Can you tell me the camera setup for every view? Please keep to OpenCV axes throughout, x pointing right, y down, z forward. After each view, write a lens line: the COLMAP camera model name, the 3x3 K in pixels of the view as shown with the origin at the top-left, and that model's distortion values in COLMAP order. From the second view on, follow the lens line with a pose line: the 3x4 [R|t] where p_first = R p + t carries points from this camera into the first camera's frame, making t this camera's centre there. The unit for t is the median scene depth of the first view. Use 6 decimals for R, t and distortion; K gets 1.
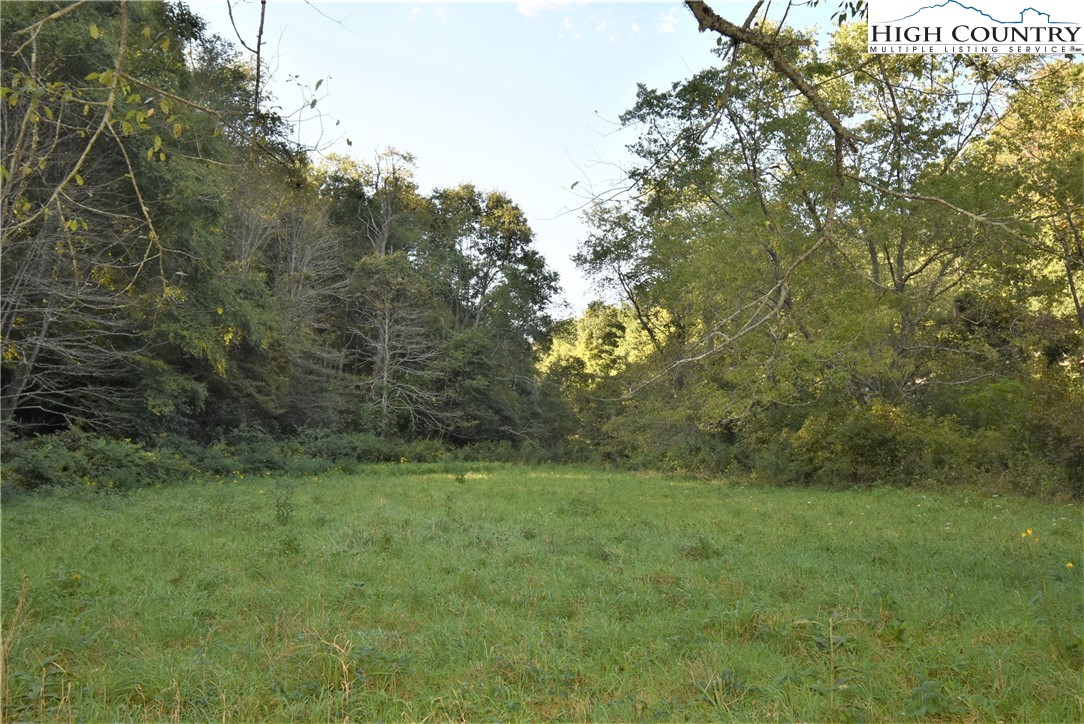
lens RADIAL K [[908.0, 0, 542.0], [0, 908.0, 362.0], [0, 0, 1]] dist [-0.000735, -0.004695]
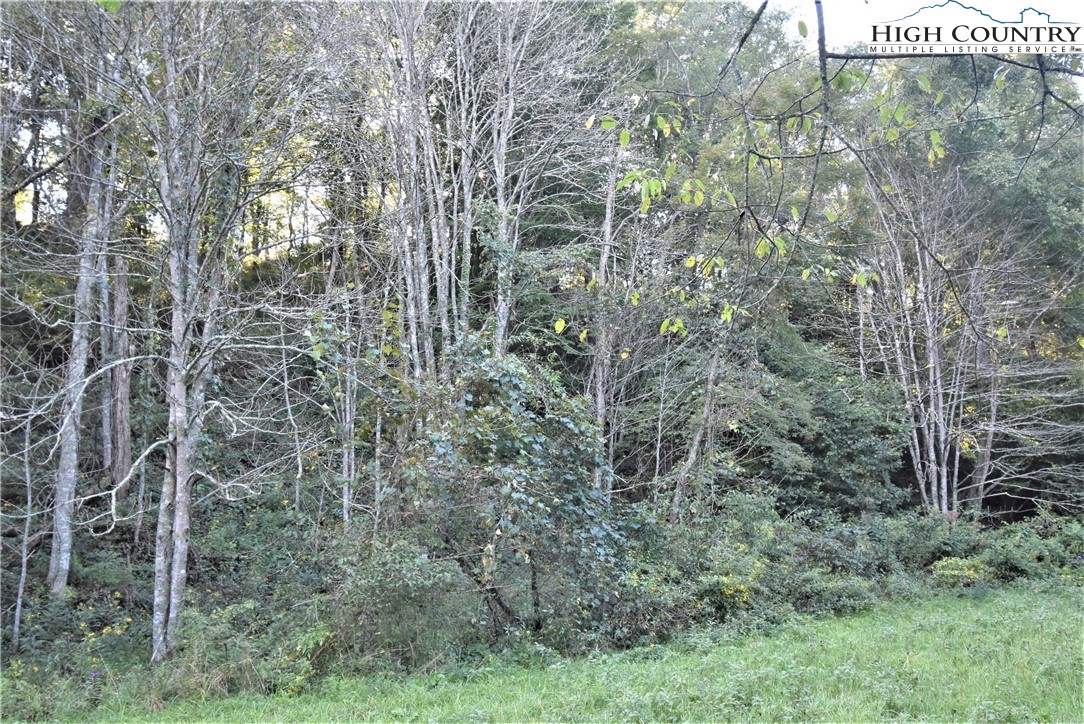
lens RADIAL K [[908.0, 0, 542.0], [0, 908.0, 362.0], [0, 0, 1]] dist [-0.000735, -0.004695]
pose [[0.543876, -0.211668, -0.812032, -0.012870], [0.136878, 0.977083, -0.163014, 0.004315], [0.827927, -0.022489, 0.560385, 0.087394]]
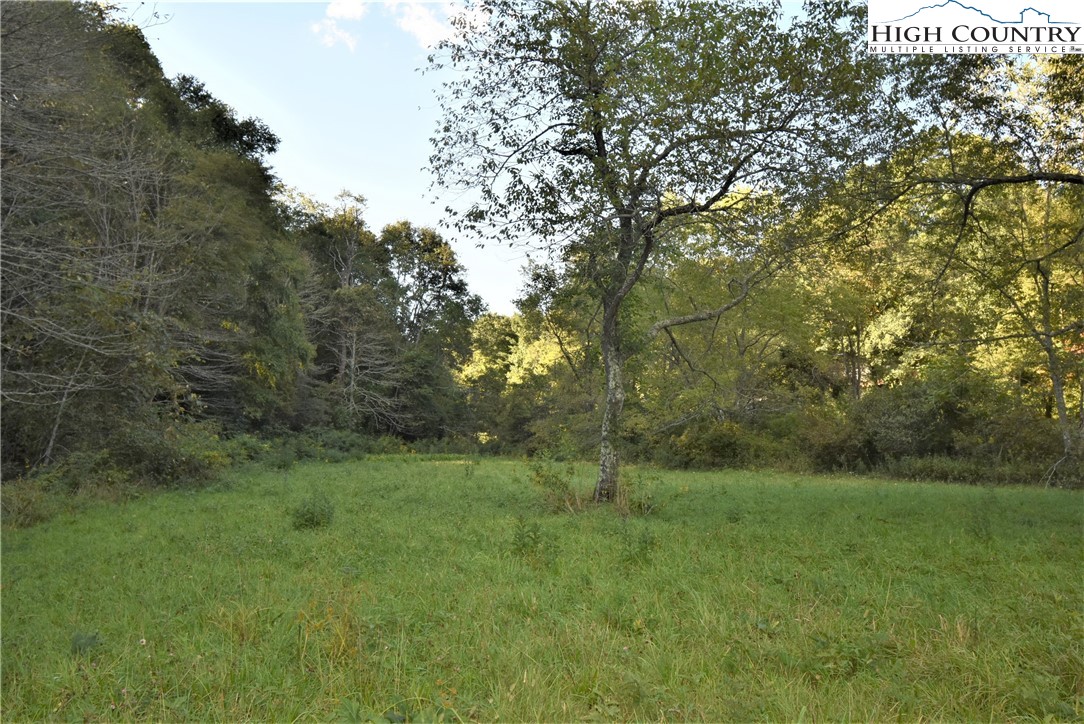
lens RADIAL K [[908.0, 0, 542.0], [0, 908.0, 362.0], [0, 0, 1]] dist [-0.000735, -0.004695]
pose [[0.989041, 0.026676, 0.145212, -0.072553], [-0.027520, 0.999614, 0.003806, -0.020361], [-0.145054, -0.007761, 0.989393, -0.205229]]
